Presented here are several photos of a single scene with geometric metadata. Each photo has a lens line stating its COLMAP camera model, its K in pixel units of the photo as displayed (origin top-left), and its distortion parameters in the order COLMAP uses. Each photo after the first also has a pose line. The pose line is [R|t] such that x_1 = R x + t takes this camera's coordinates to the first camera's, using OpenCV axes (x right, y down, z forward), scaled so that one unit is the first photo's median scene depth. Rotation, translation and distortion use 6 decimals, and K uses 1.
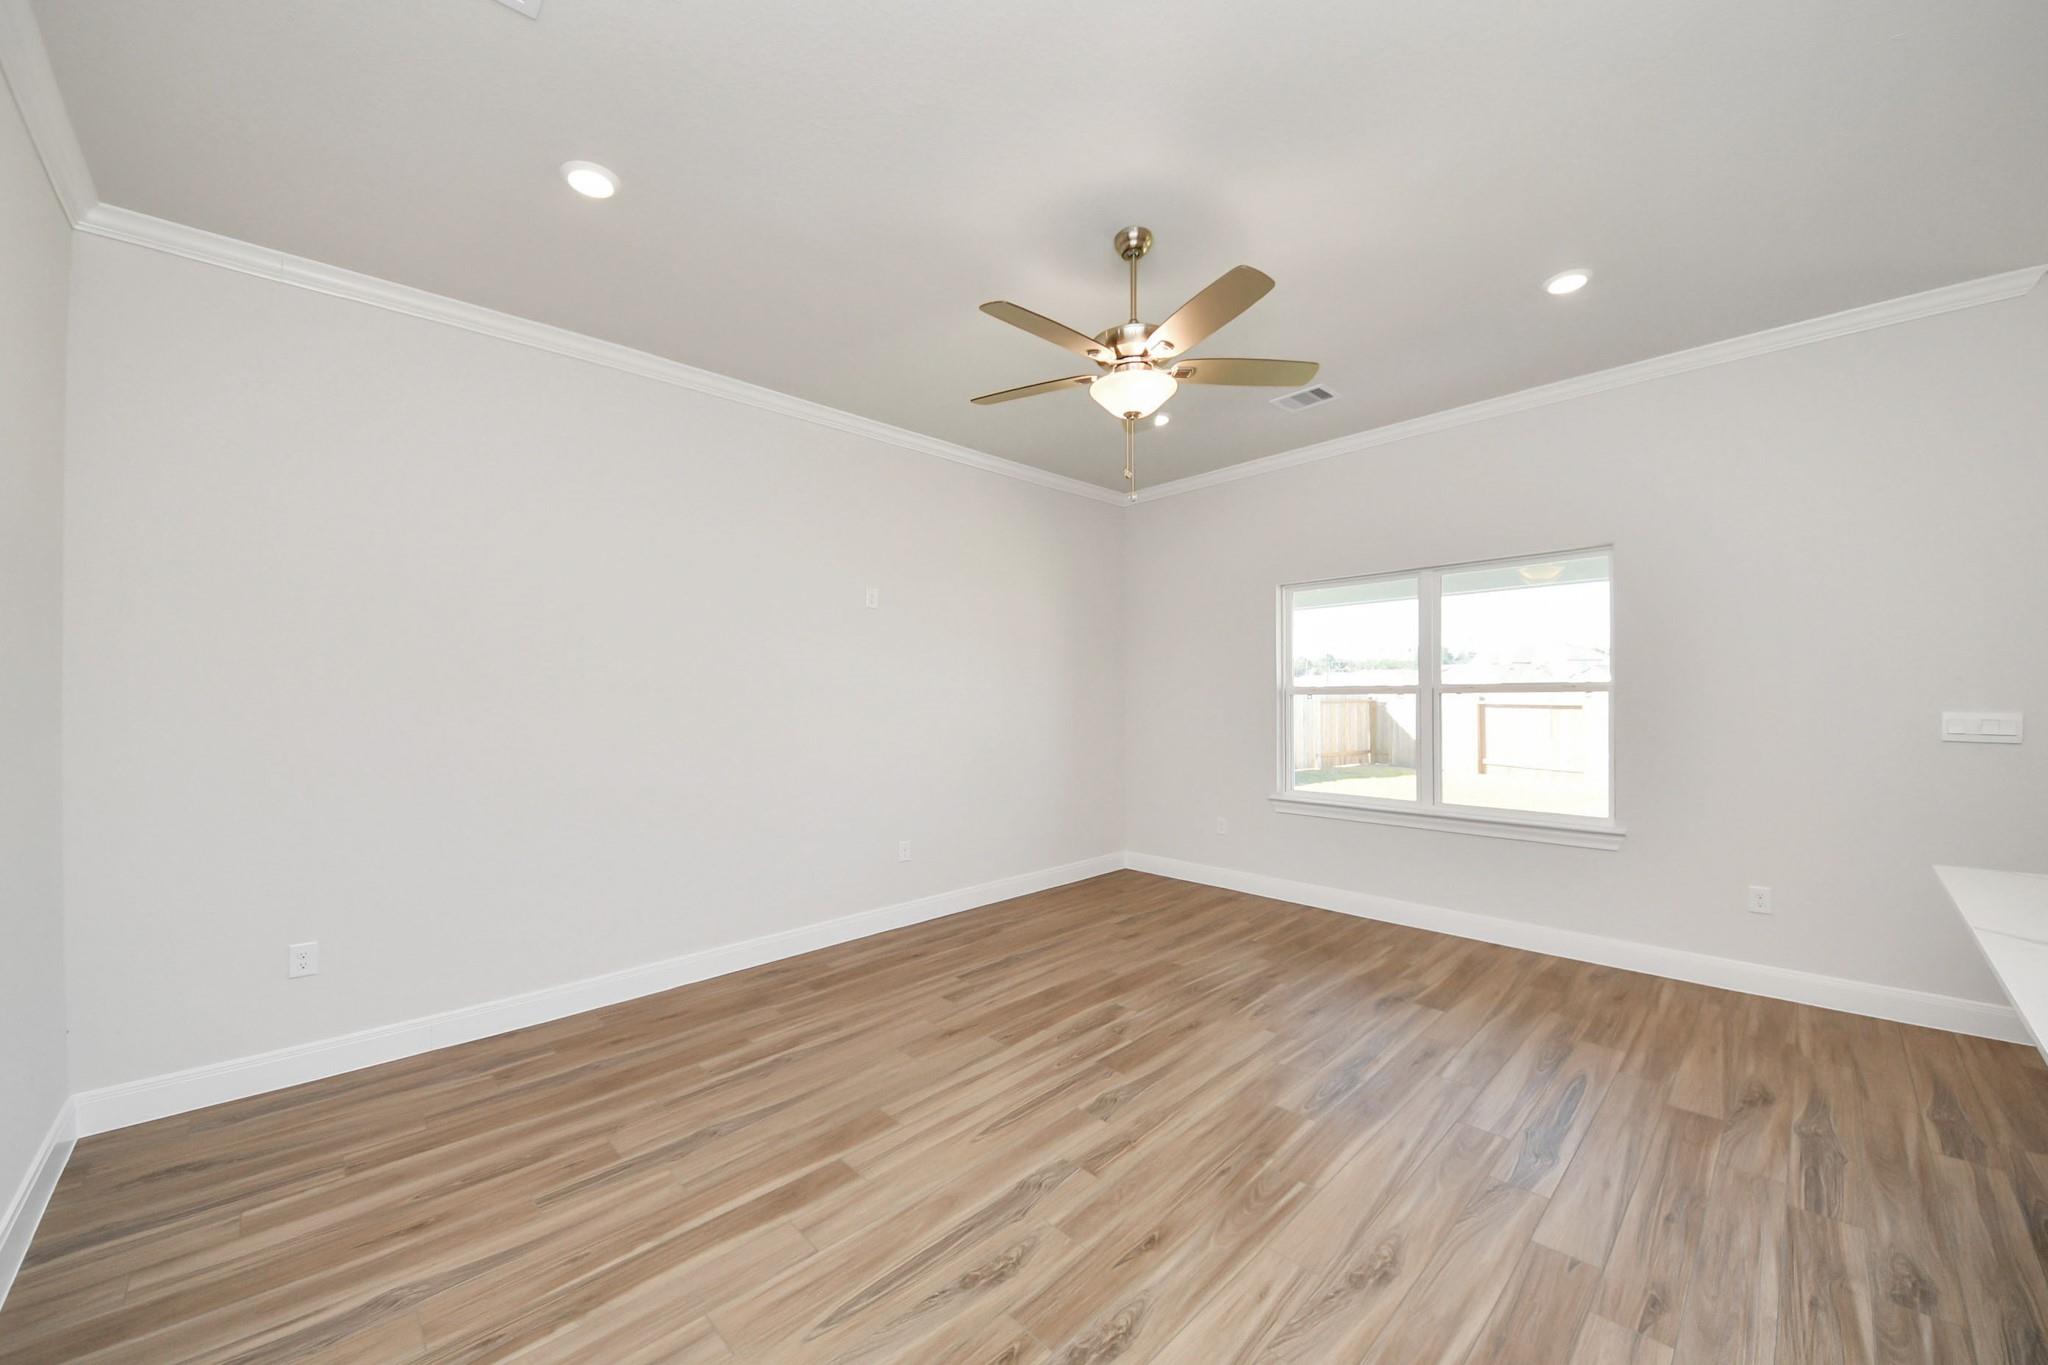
lens RADIAL K [[754.9, 0, 972.5], [0, 754.9, 674.2], [0, 0, 1]] dist [0.016588, -0.002495]
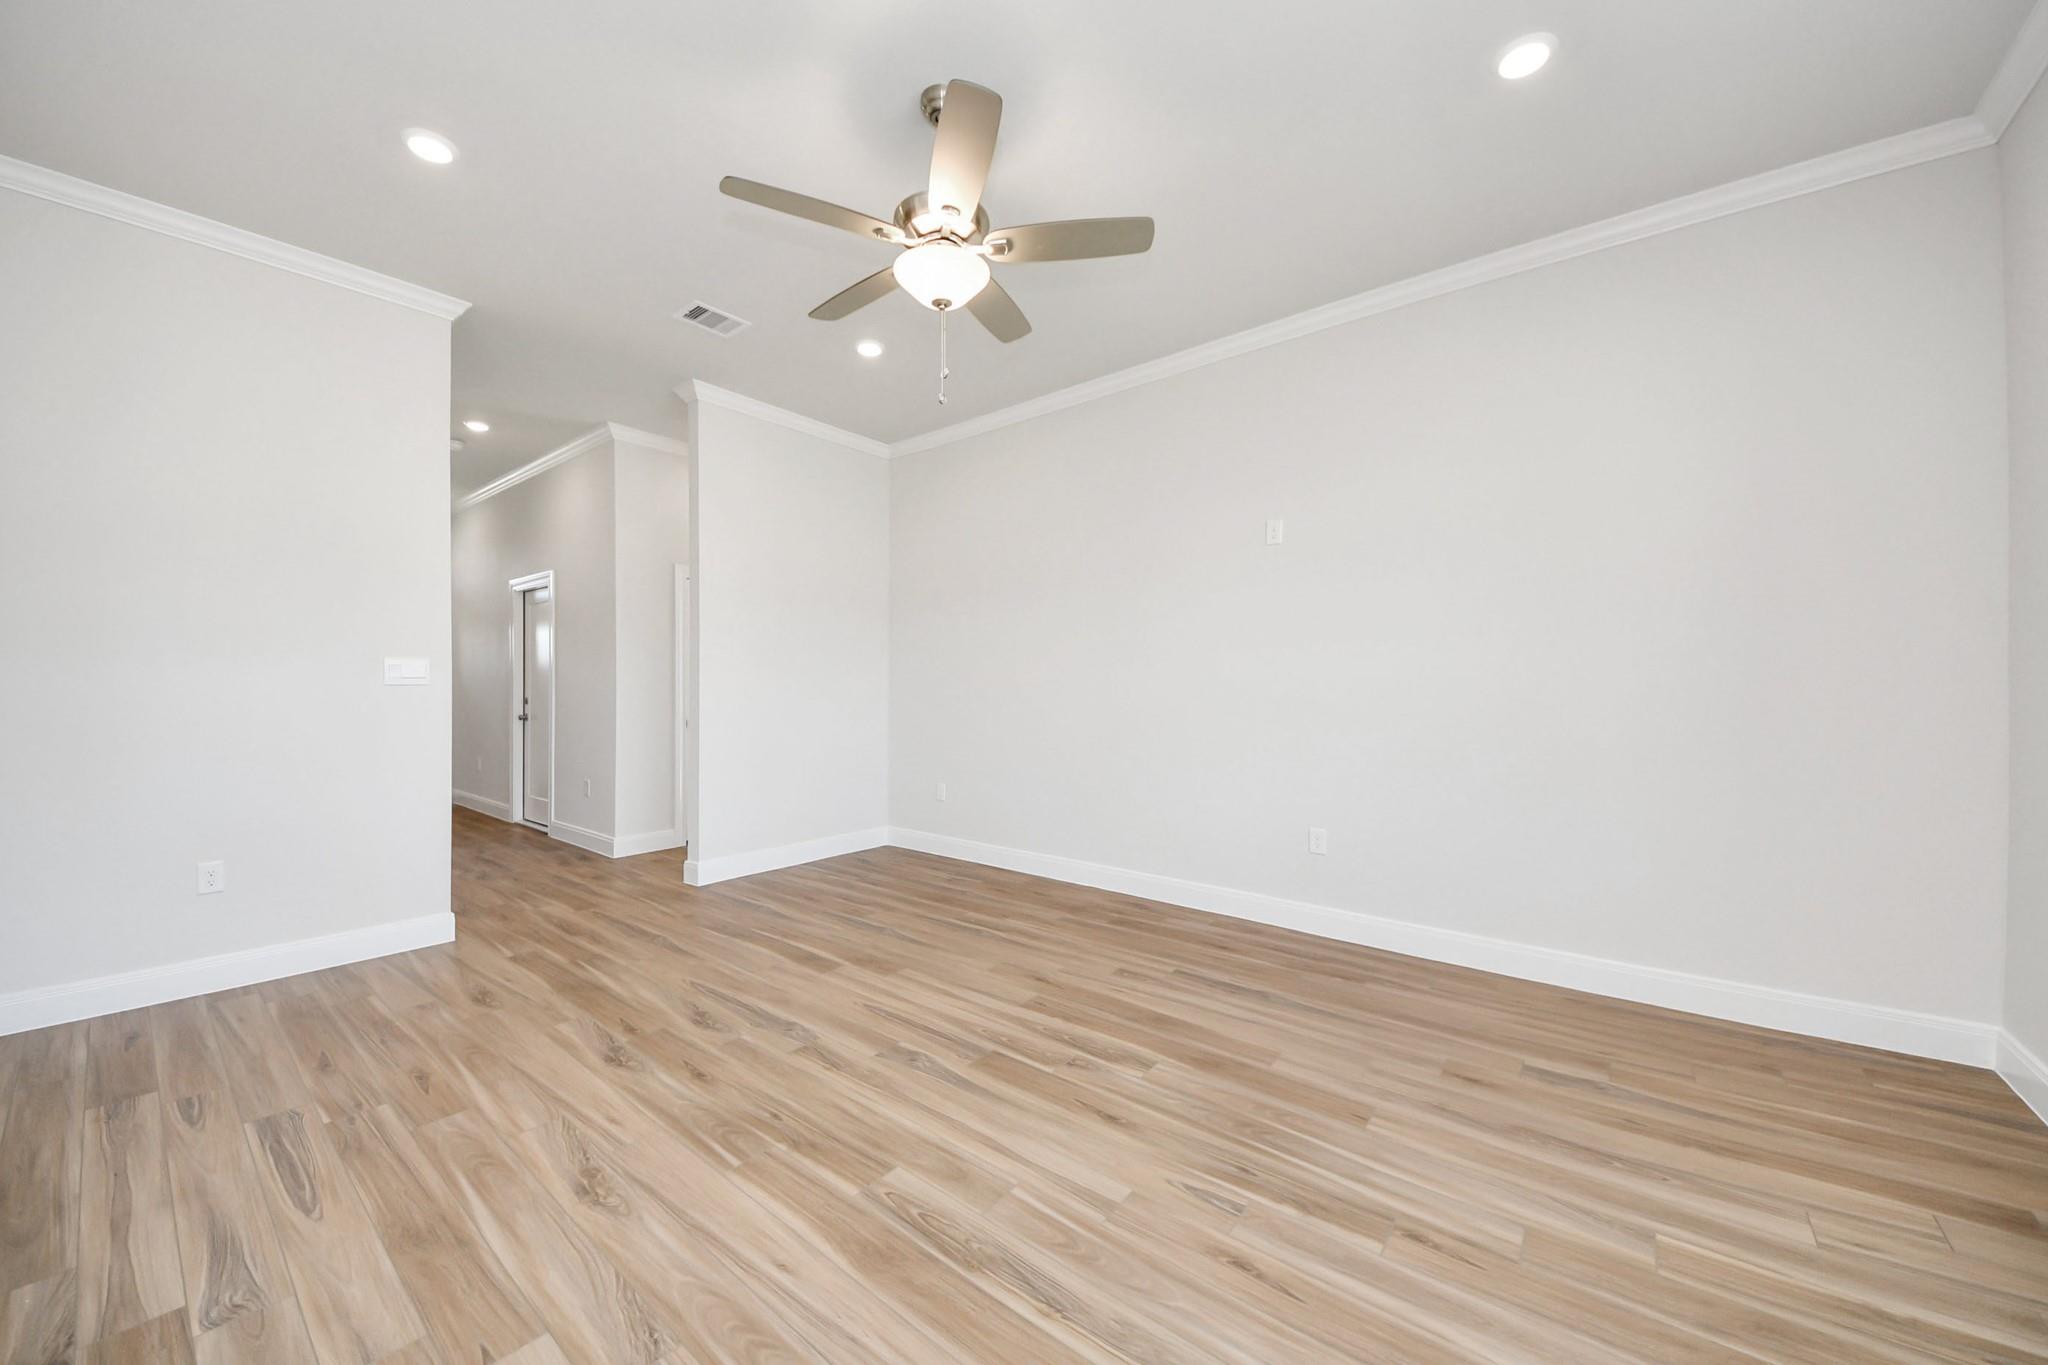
lens RADIAL K [[754.9, 0, 1033.4], [0, 754.9, 694.4], [0, 0, 1]] dist [0.016588, -0.002495]
pose [[0.153269, 0.025605, -0.987853, 1.145724], [0.025183, 0.999238, 0.029808, 0.084781], [0.987864, -0.029446, 0.152507, 1.034549]]
